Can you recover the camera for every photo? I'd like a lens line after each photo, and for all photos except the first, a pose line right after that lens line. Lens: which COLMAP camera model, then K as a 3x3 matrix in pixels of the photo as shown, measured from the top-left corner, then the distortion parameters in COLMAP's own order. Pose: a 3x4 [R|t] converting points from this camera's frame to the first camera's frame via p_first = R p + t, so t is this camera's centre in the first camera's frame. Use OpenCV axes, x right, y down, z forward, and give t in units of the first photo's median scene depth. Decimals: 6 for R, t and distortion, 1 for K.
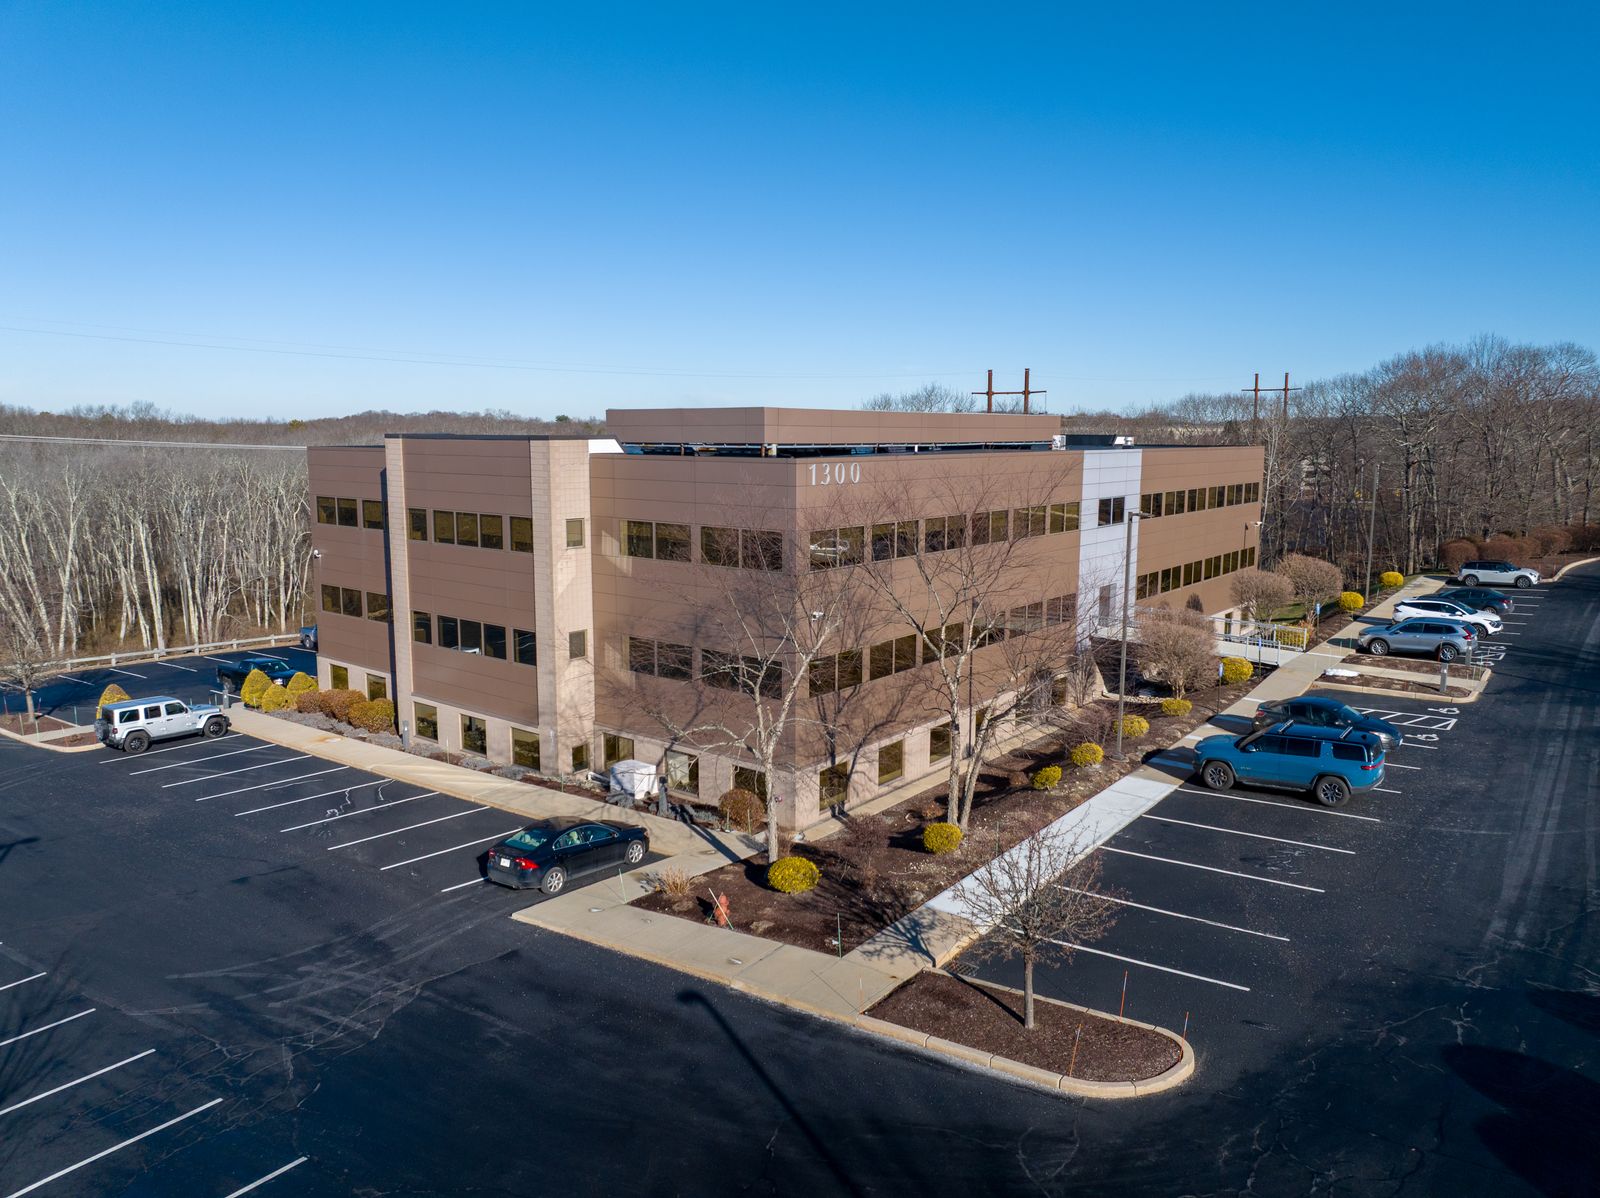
lens RADIAL K [[1132.2, 0, 823.1], [0, 1132.2, 593.3], [0, 0, 1]] dist [-0.022992, -0.027599]
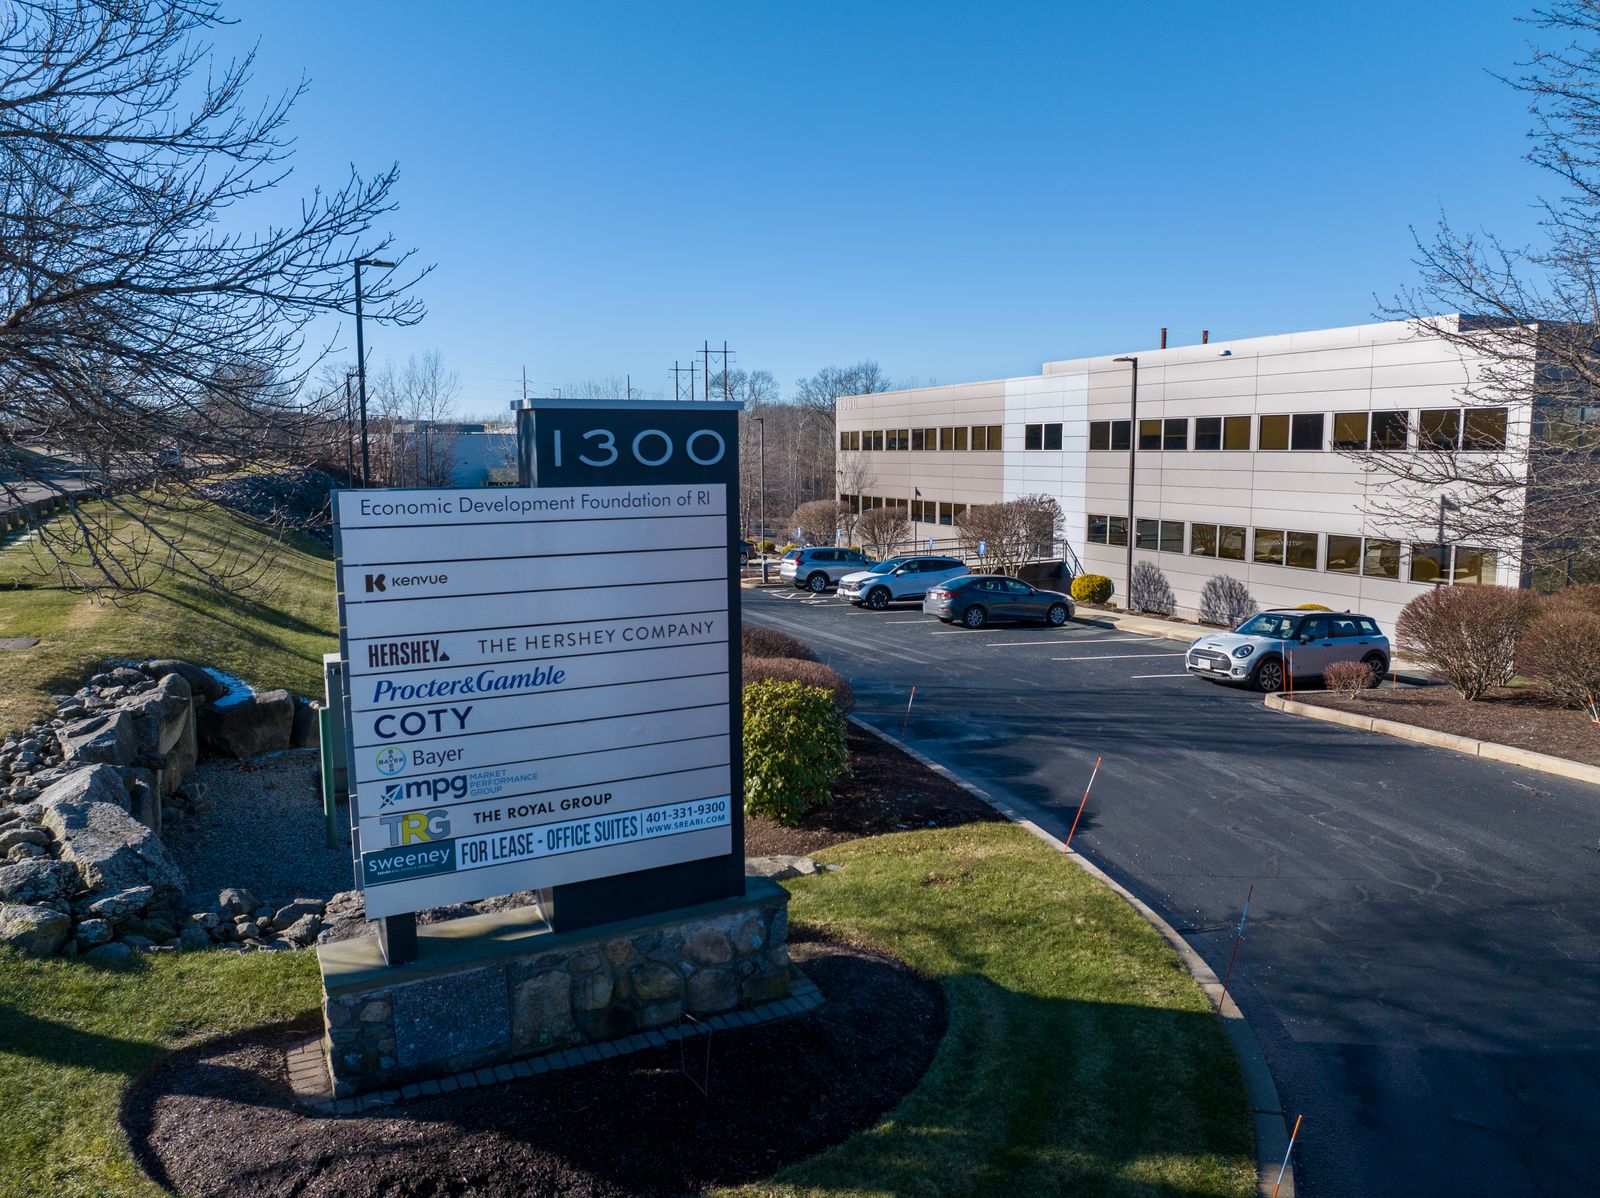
lens RADIAL K [[1132.2, 0, 823.1], [0, 1132.2, 593.3], [0, 0, 1]] dist [-0.022992, -0.027599]
pose [[-0.495376, 0.132034, -0.858586, 1.218169], [-0.093871, 0.974457, 0.204014, -0.124234], [0.863592, 0.181660, -0.470328, 1.336278]]
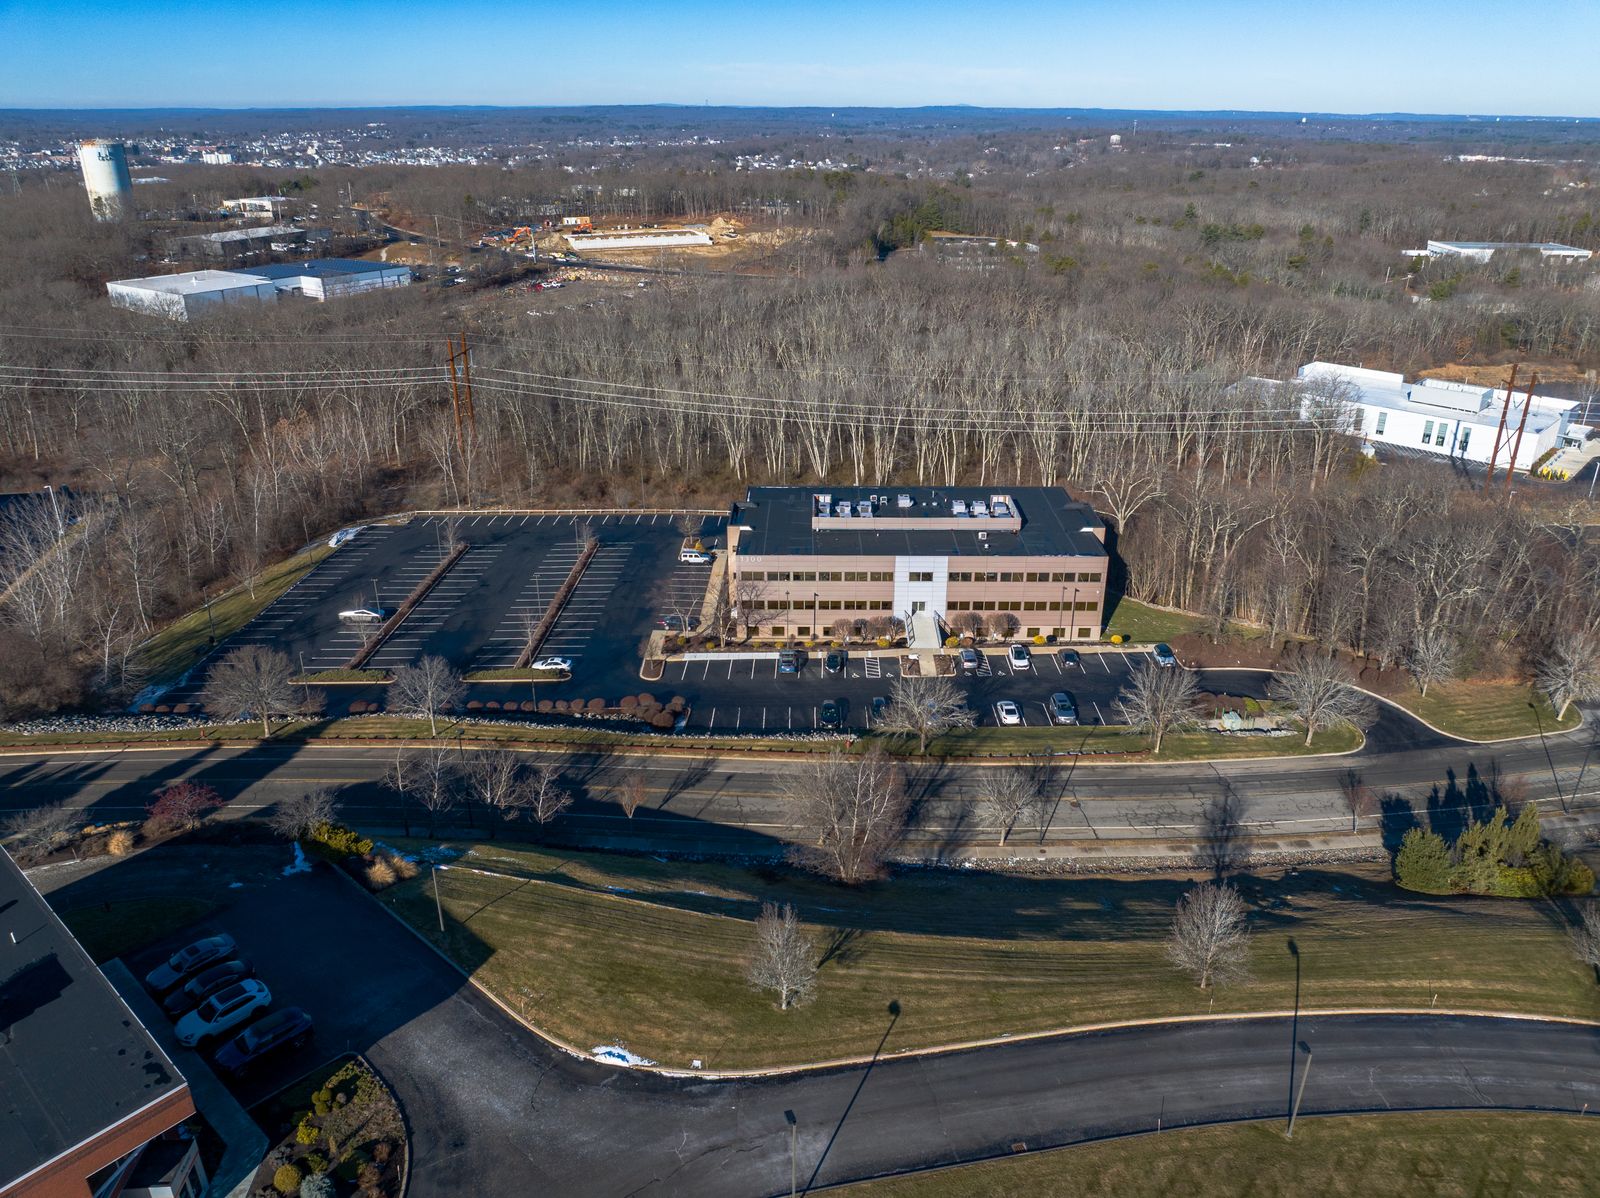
lens RADIAL K [[1132.2, 0, 823.1], [0, 1132.2, 593.3], [0, 0, 1]] dist [-0.022992, -0.027599]
pose [[0.596372, 0.316044, -0.737873, 2.165661], [-0.111318, 0.942910, 0.313894, -0.875343], [0.794952, -0.105059, 0.597506, -0.829473]]
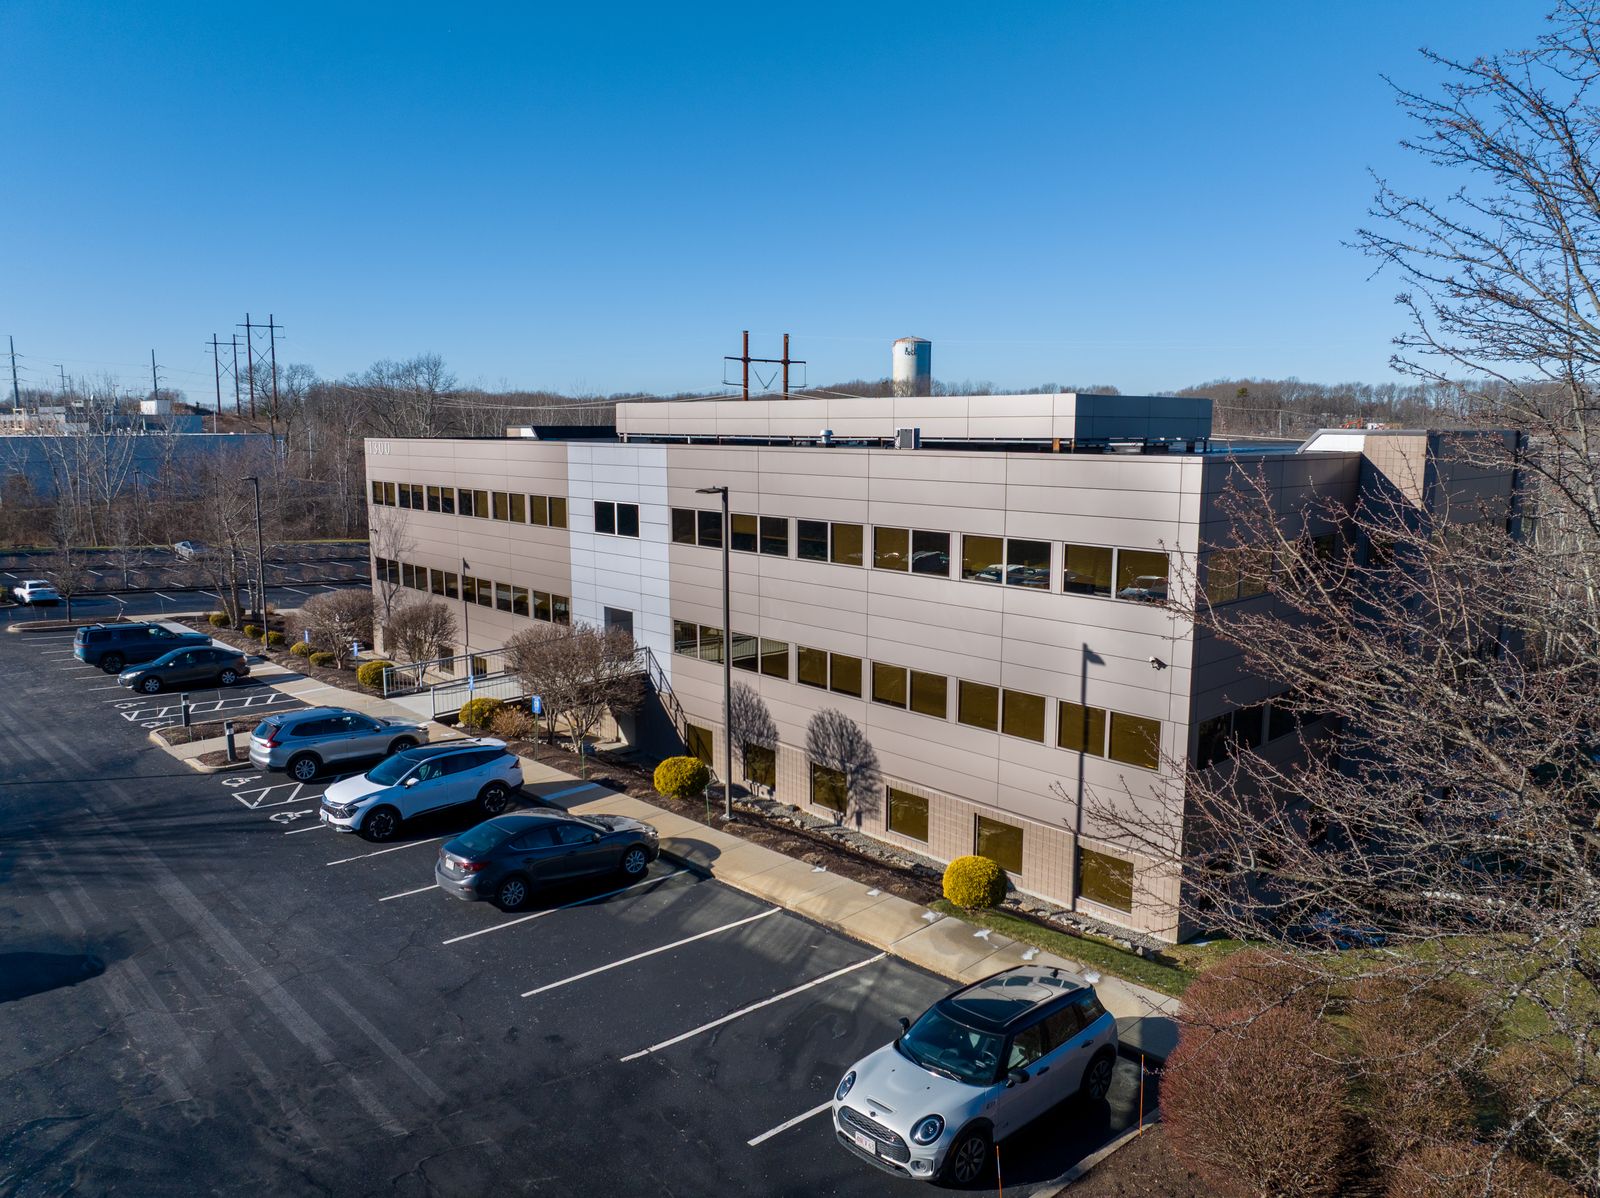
lens RADIAL K [[1132.2, 0, 823.1], [0, 1132.2, 593.3], [0, 0, 1]] dist [-0.022992, -0.027599]
pose [[-0.160475, 0.165454, -0.973074, 1.028819], [-0.120678, 0.975166, 0.185712, -0.189484], [0.979635, 0.147230, -0.136523, 1.276310]]
